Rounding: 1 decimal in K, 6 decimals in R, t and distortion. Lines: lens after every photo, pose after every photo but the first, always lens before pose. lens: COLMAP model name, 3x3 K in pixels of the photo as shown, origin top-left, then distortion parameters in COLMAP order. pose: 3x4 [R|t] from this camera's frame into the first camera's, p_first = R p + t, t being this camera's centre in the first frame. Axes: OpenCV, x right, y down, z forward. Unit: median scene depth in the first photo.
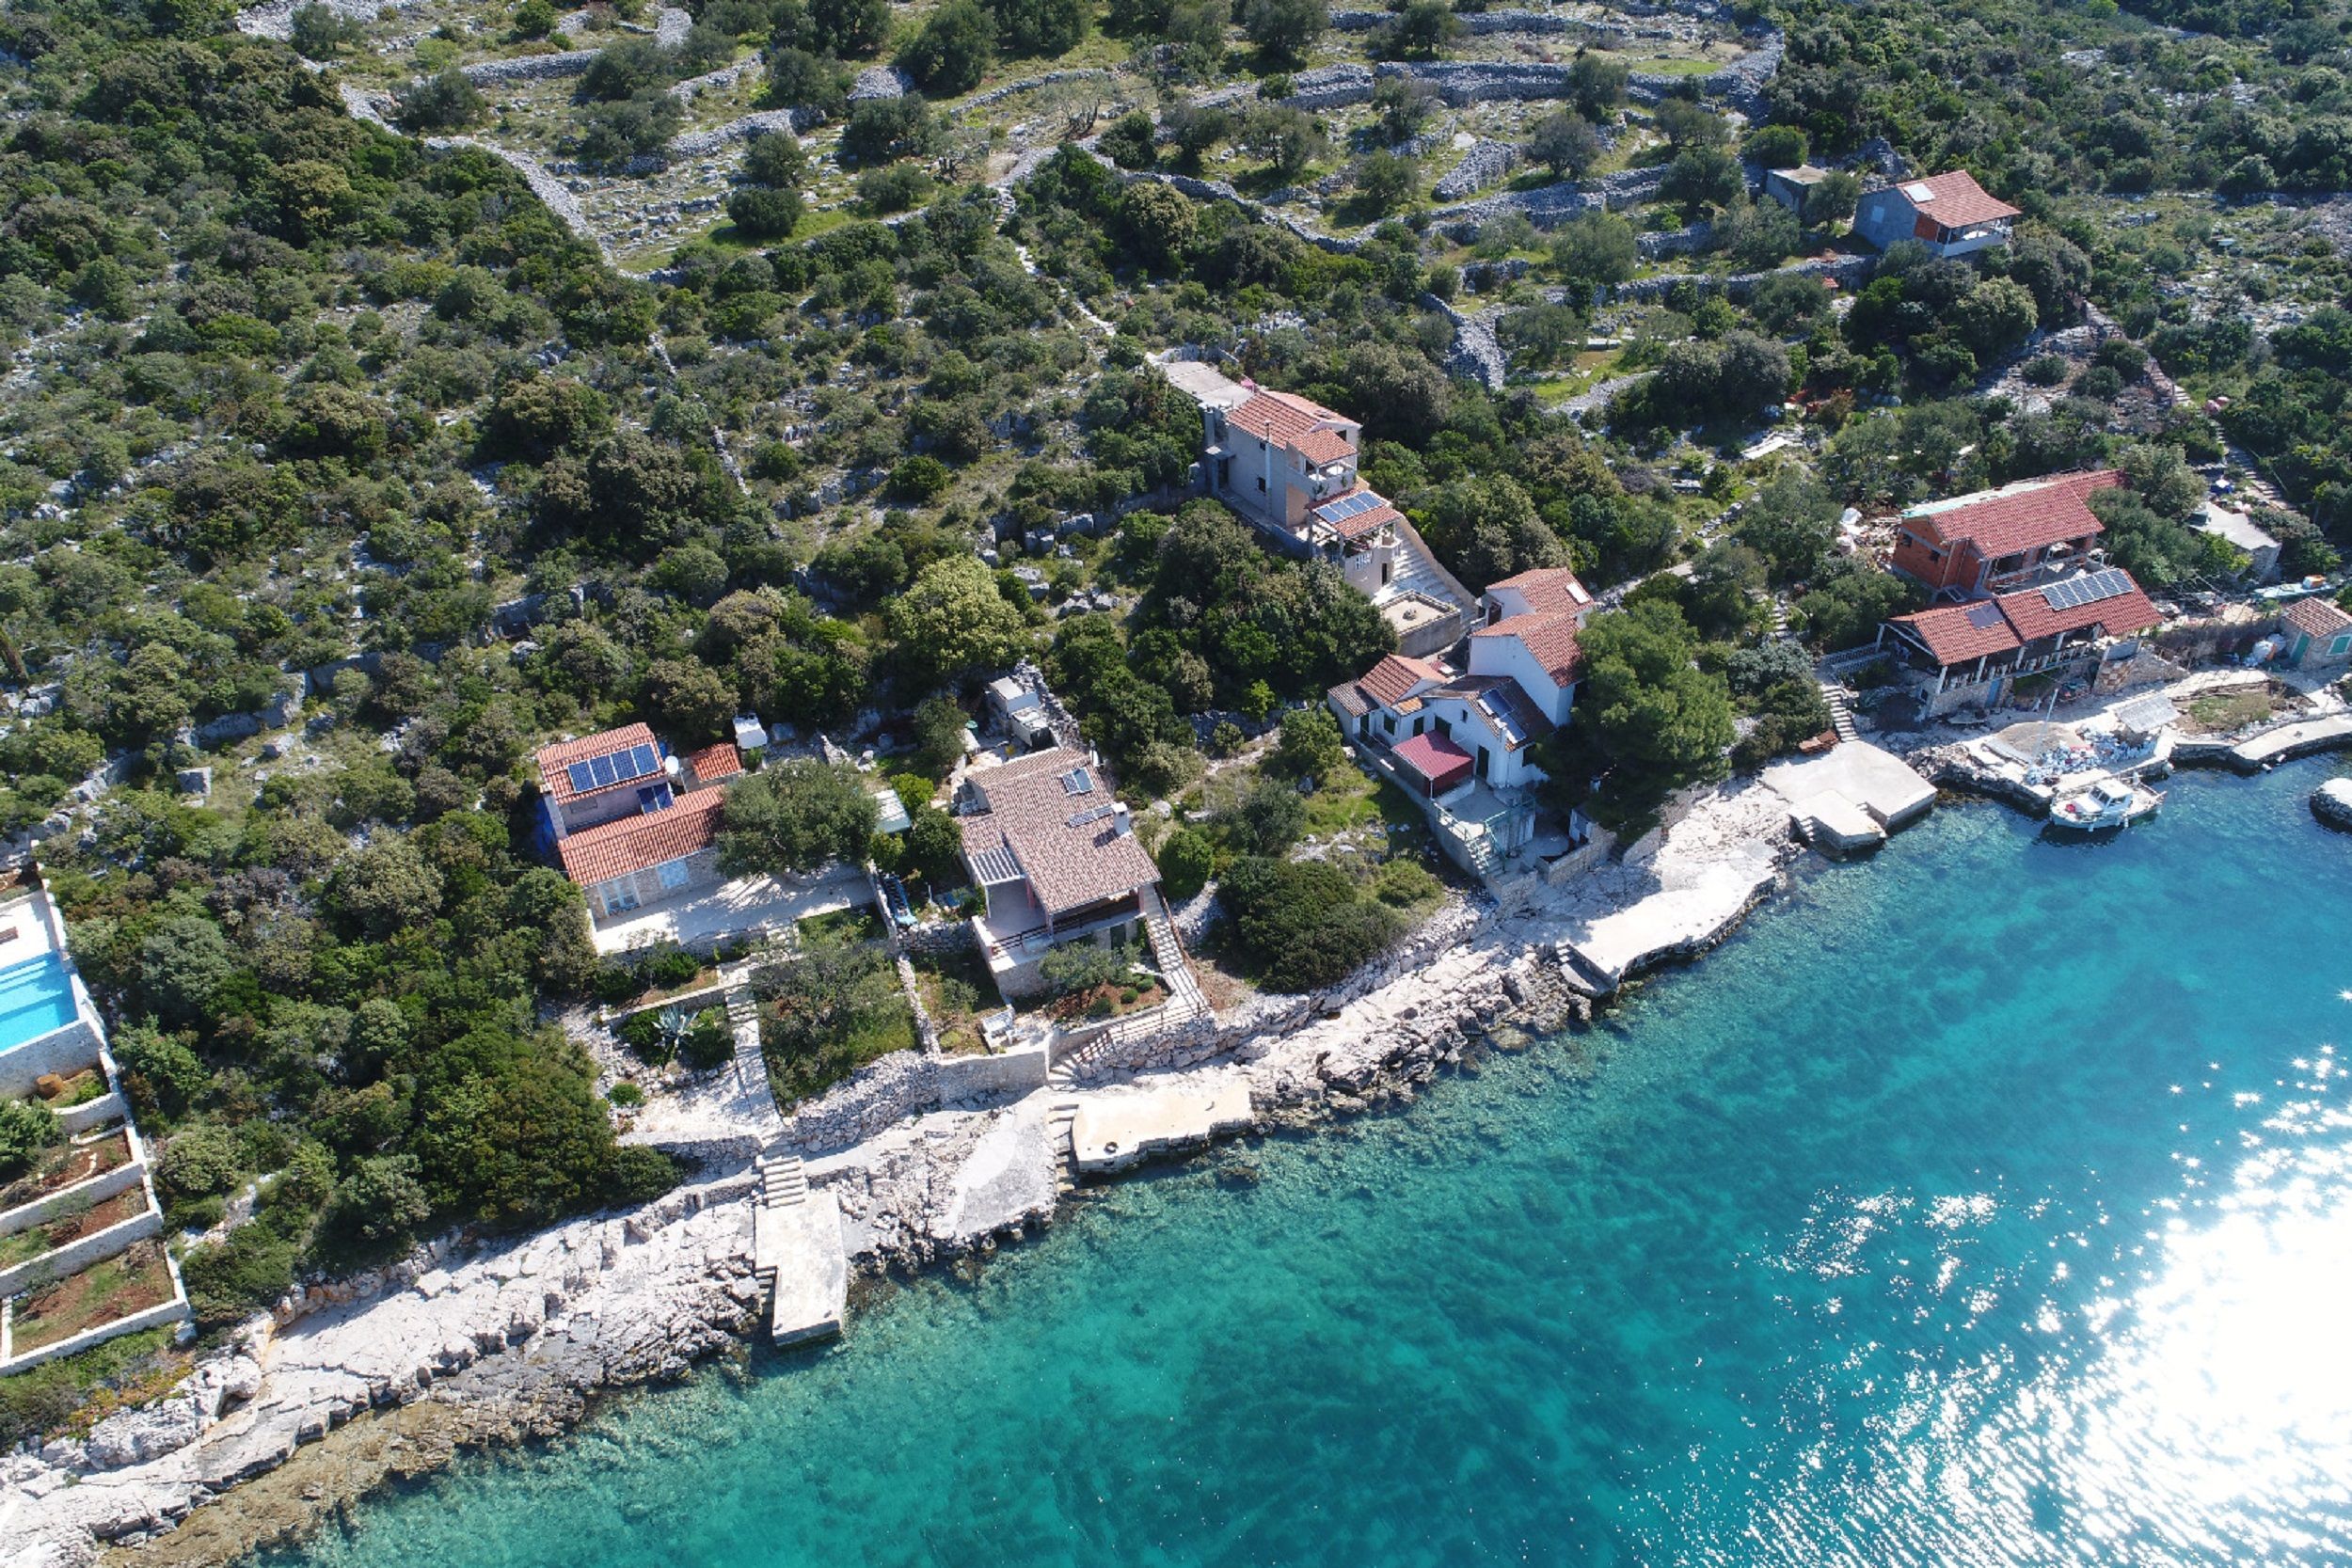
lens RADIAL K [[1577.5, 0, 1176.0], [0, 1577.5, 784.0], [0, 0, 1]] dist [-0.001506, -0.001545]
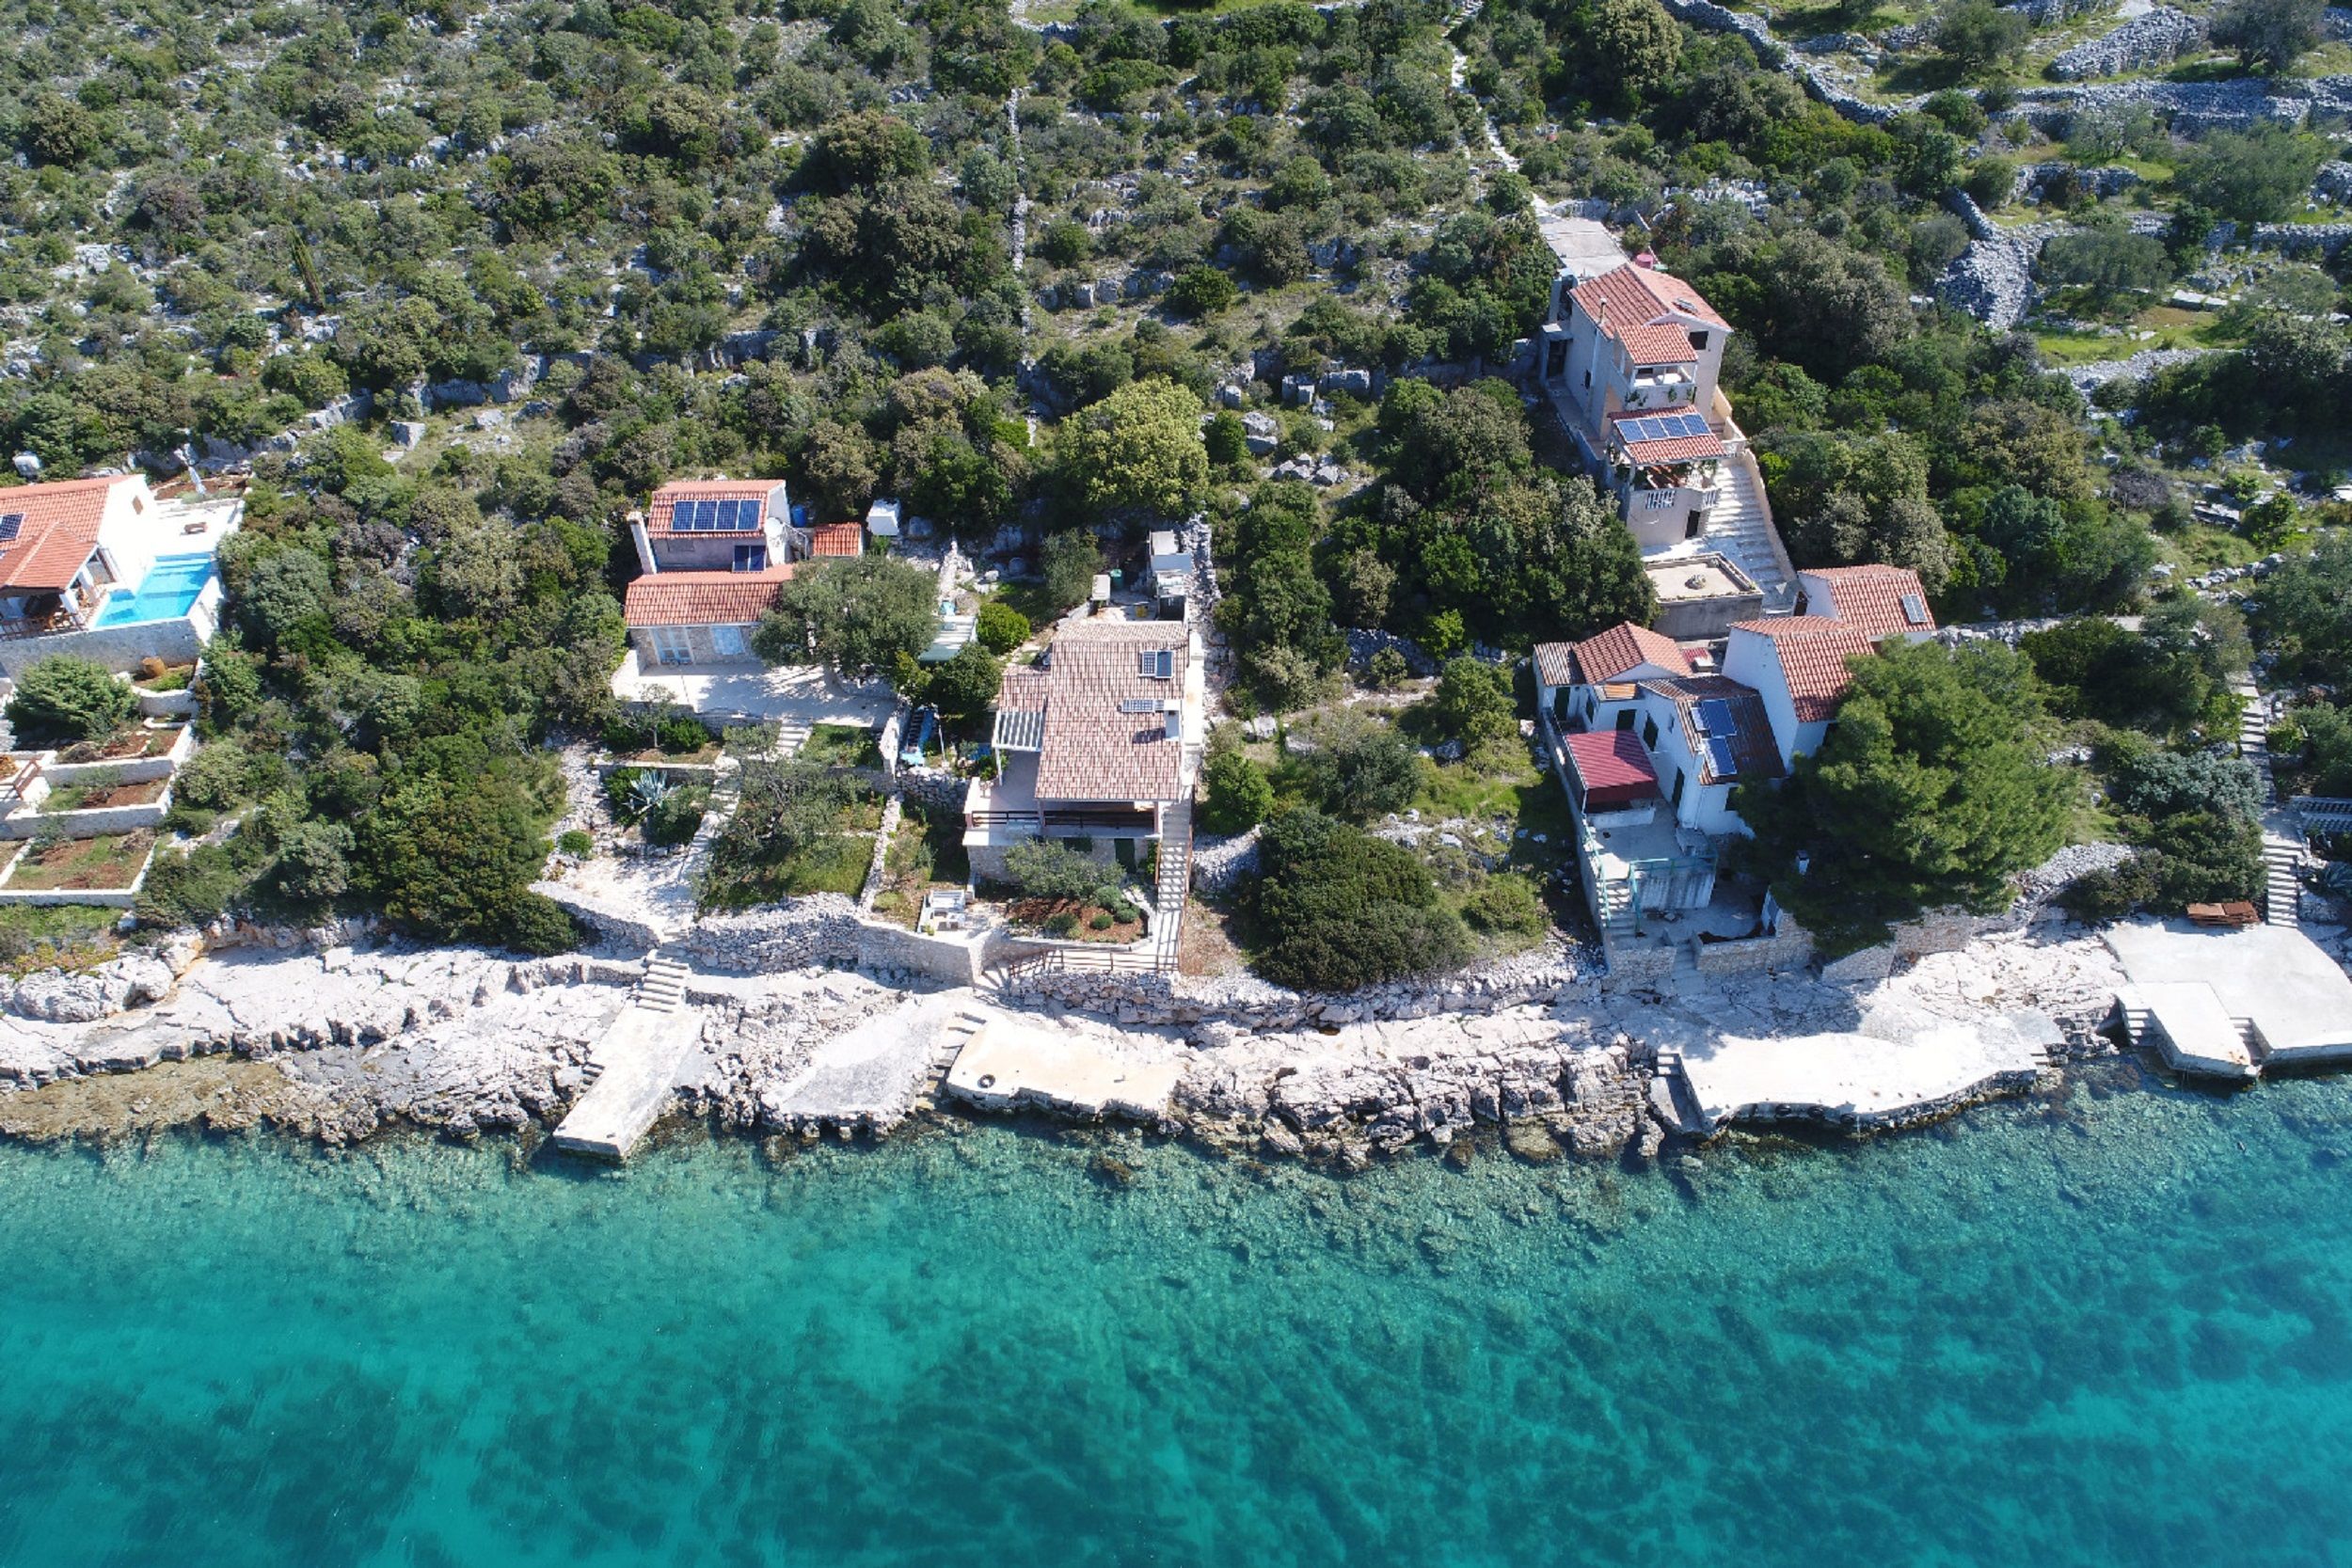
lens RADIAL K [[1577.5, 0, 1176.0], [0, 1577.5, 784.0], [0, 0, 1]] dist [-0.001506, -0.001545]
pose [[0.884362, 0.297653, -0.359592, 0.267405], [-0.270150, 0.954570, 0.125756, -0.048716], [0.380687, -0.014070, 0.924597, 0.225279]]
